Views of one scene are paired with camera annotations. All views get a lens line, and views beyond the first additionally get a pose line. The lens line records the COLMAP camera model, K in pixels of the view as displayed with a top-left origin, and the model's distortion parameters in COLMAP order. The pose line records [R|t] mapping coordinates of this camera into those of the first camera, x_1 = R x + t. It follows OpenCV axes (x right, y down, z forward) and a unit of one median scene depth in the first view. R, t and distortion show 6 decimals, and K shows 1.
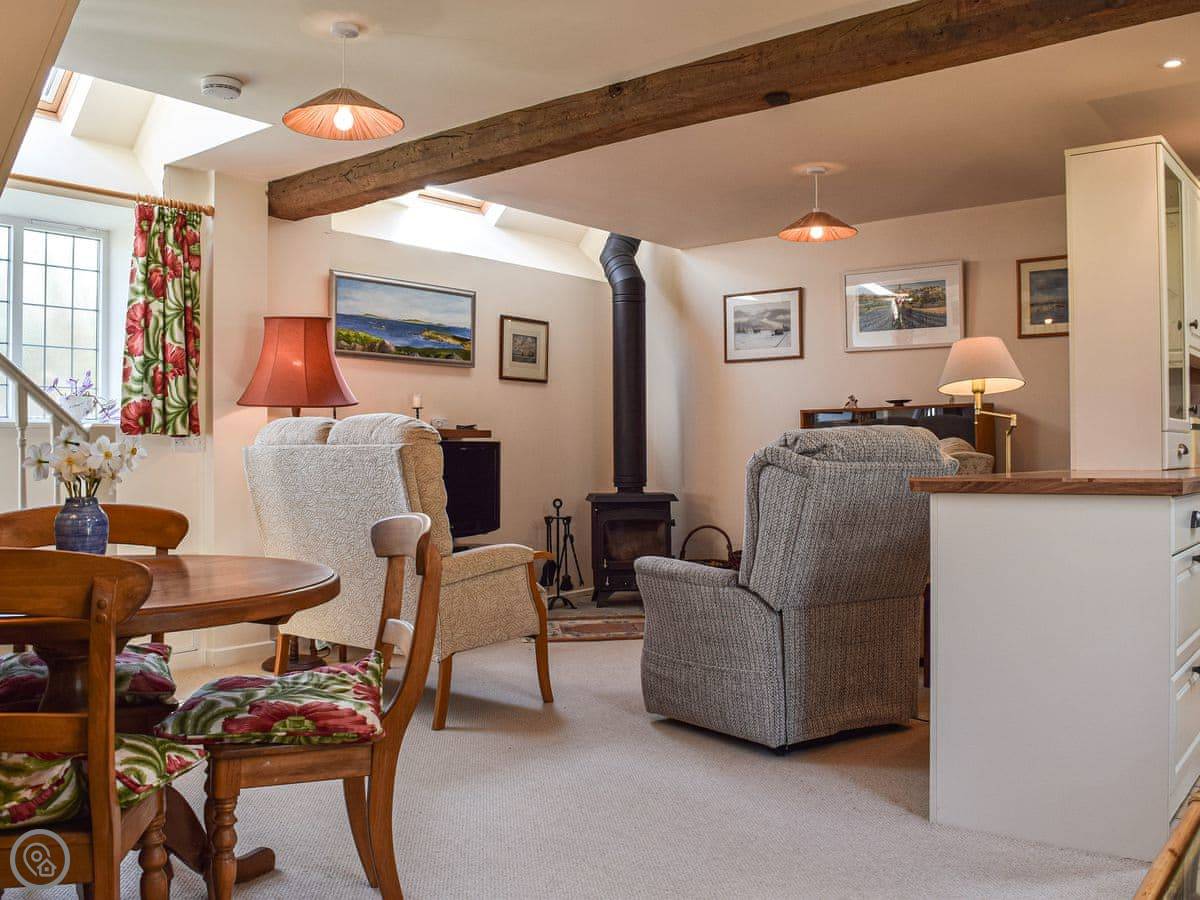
lens RADIAL K [[1078.8, 0, 599.6], [0, 1078.8, 449.2], [0, 0, 1]] dist [-0.093607, 0.021503]
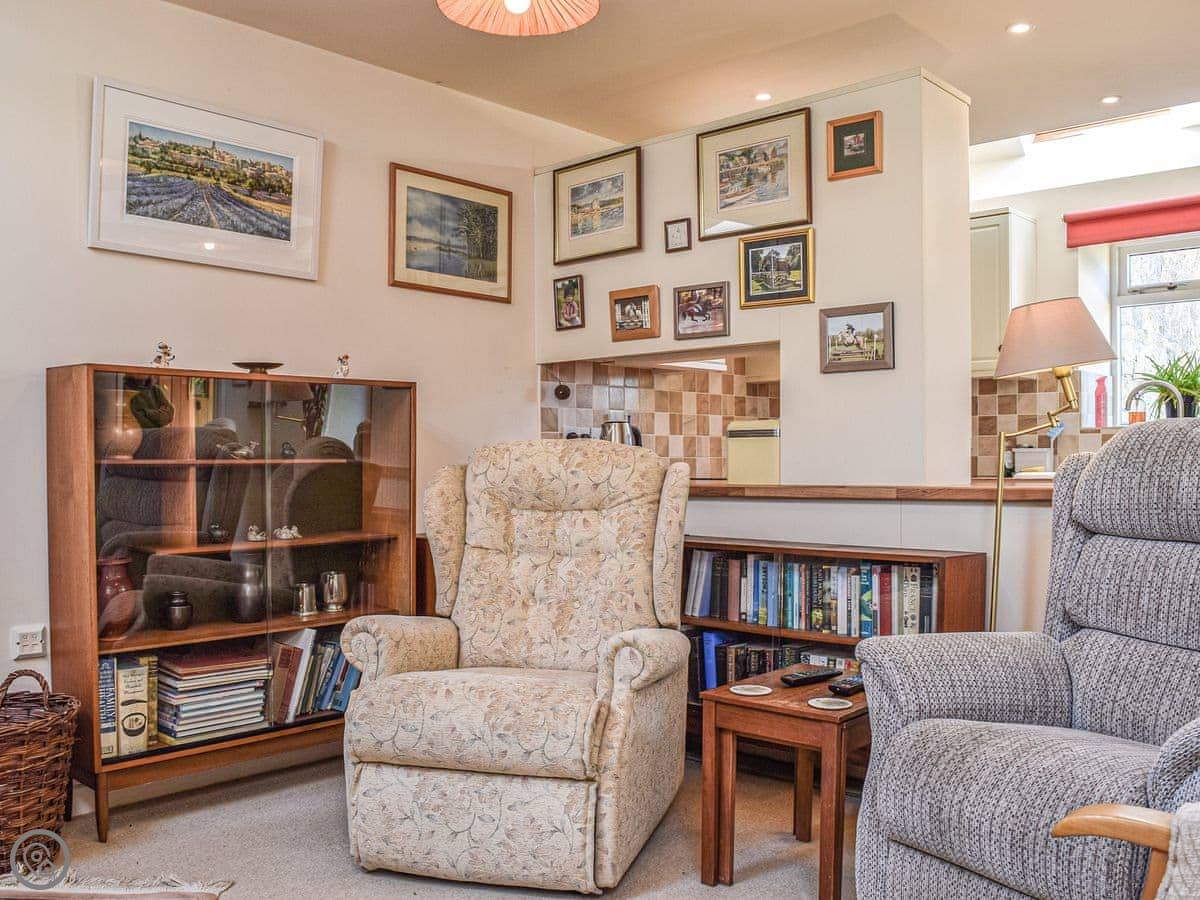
lens RADIAL K [[1078.8, 0, 609.0], [0, 1078.8, 497.7], [0, 0, 1]] dist [-0.093607, 0.021503]
pose [[0.065660, -0.021638, 0.997607, -0.208071], [-0.001740, 0.999761, 0.021799, 0.007508], [-0.997841, -0.003167, 0.065606, 0.719305]]
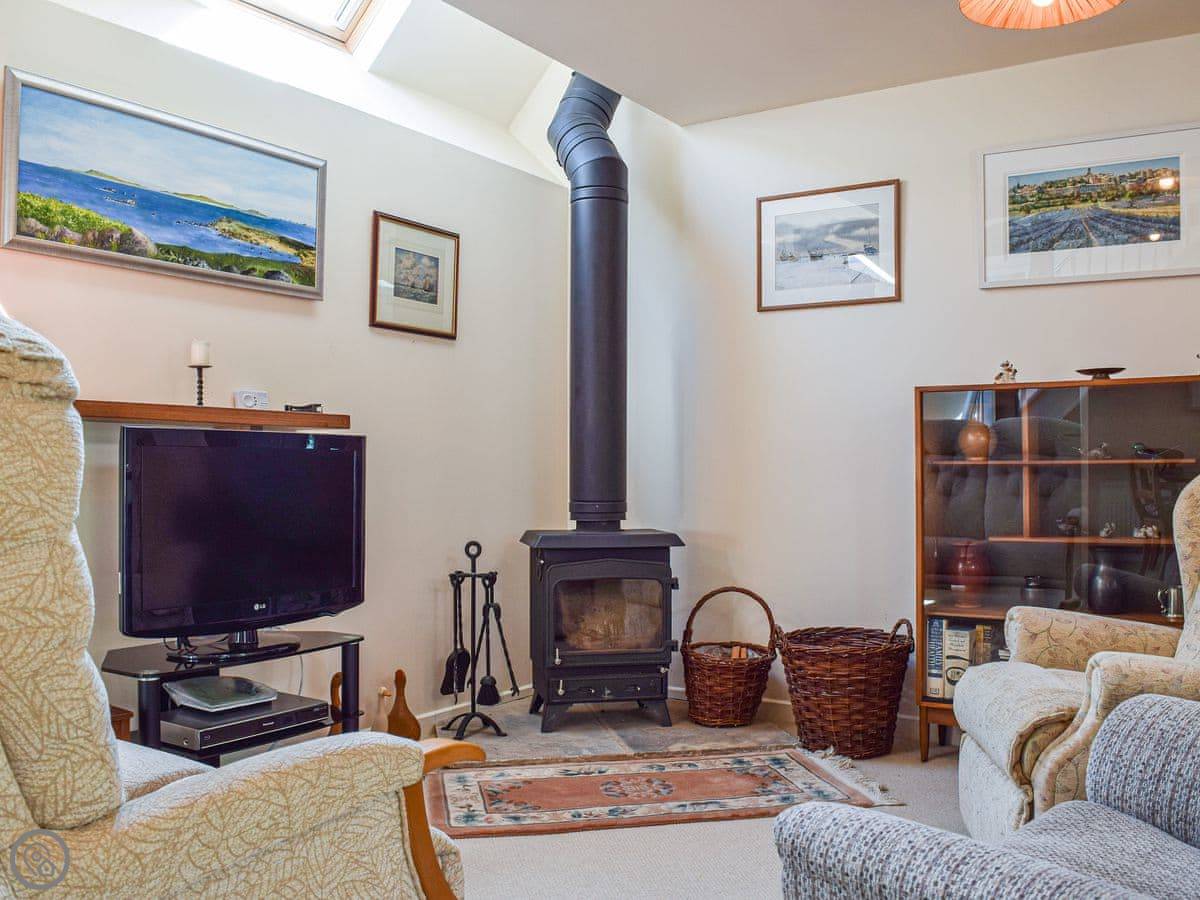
lens RADIAL K [[1078.8, 0, 606.9], [0, 1078.8, 474.7], [0, 0, 1]] dist [-0.093607, 0.021503]
pose [[0.995213, 0.007882, 0.097416, -0.024632], [-0.008506, 0.999946, 0.005984, 0.007097], [-0.097364, -0.006784, 0.995226, 0.434397]]
